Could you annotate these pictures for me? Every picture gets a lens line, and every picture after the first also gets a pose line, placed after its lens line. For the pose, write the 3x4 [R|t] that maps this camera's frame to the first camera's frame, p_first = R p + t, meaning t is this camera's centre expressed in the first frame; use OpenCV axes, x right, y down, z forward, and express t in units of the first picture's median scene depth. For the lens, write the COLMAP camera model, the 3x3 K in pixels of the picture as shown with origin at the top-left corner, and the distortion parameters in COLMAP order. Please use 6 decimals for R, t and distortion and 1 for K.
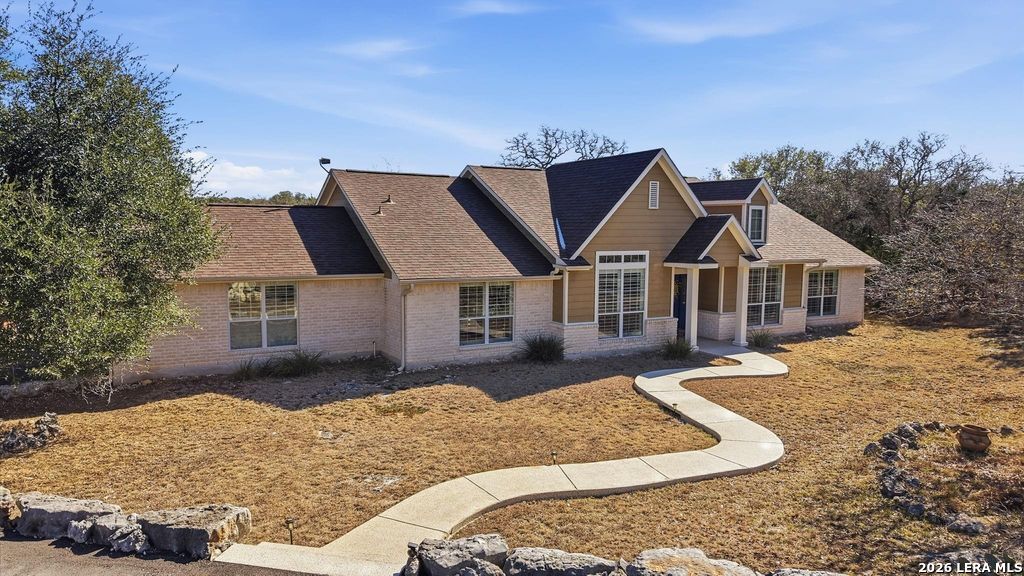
lens RADIAL K [[666.8, 0, 512.0], [0, 666.8, 288.0], [0, 0, 1]] dist [0.090950, -0.149069]
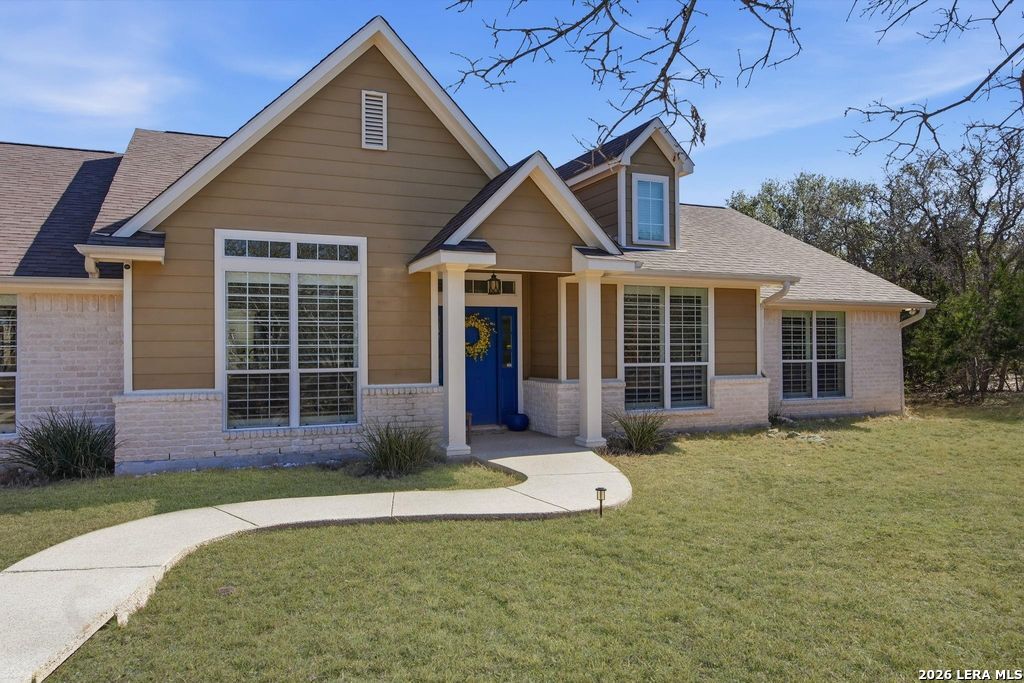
lens RADIAL K [[703.8, 0, 512.0], [0, 703.8, 341.5], [0, 0, 1]] dist [0.001504, -0.001088]
pose [[0.994749, -0.018068, -0.100739, 0.349942], [0.007518, 0.994535, -0.104130, 0.066912], [0.102070, 0.102826, 0.989449, 0.530980]]
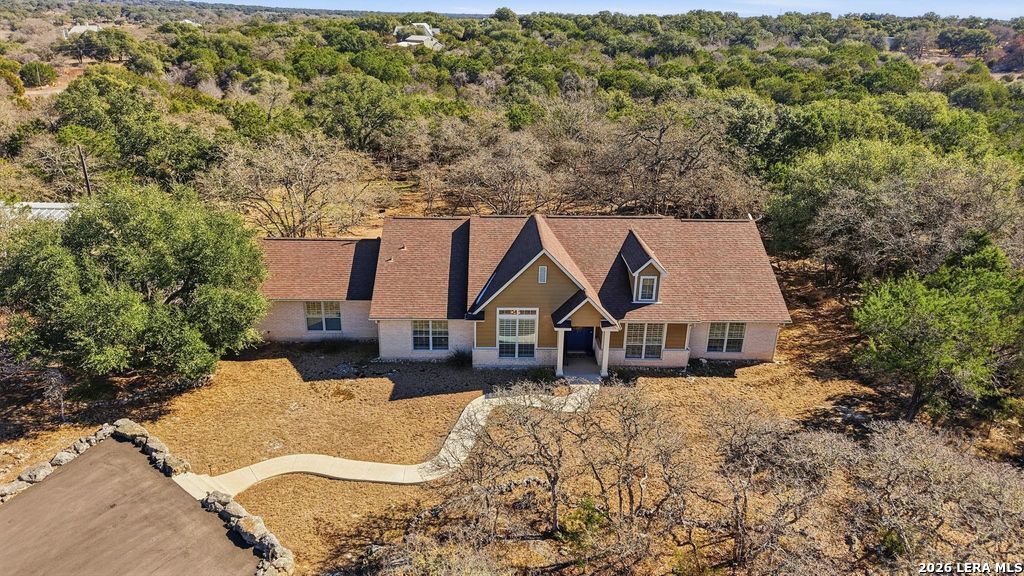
lens RADIAL K [[666.8, 0, 512.0], [0, 666.8, 288.0], [0, 0, 1]] dist [0.090950, -0.149069]
pose [[0.889304, 0.176399, -0.421926, 0.777995], [-0.055426, 0.957386, 0.283443, -0.523381], [0.453945, -0.228682, 0.861184, -0.325322]]
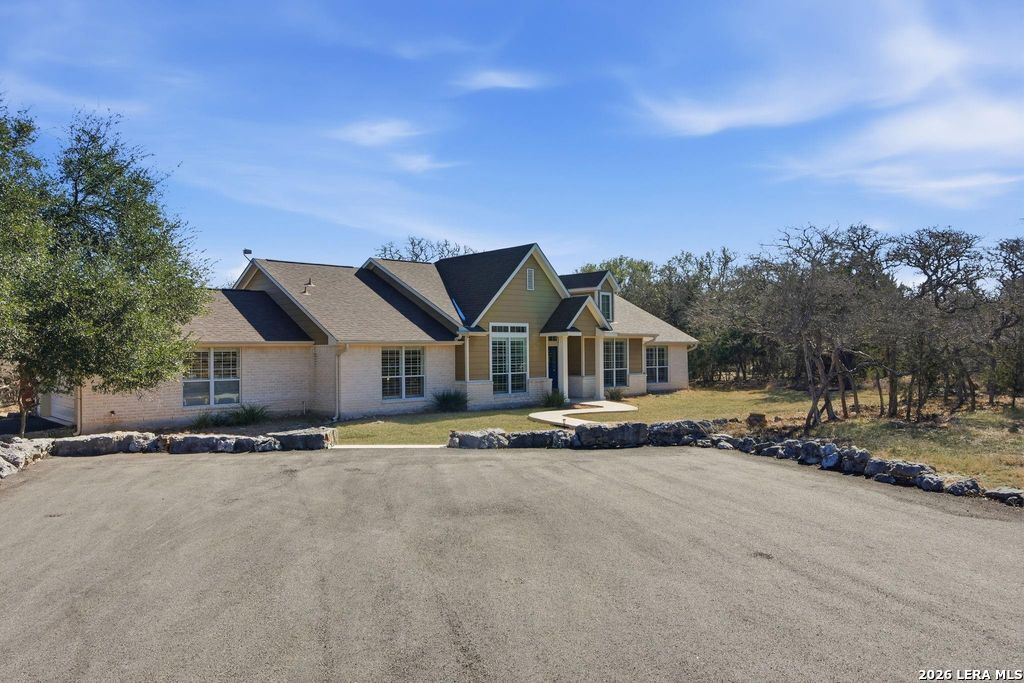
lens RADIAL K [[703.8, 0, 512.0], [0, 703.8, 341.5], [0, 0, 1]] dist [0.001504, -0.001088]
pose [[0.972309, -0.016572, 0.233109, -0.130267], [0.041035, 0.994092, -0.100489, 0.107189], [-0.230067, 0.107272, 0.967245, -0.253911]]
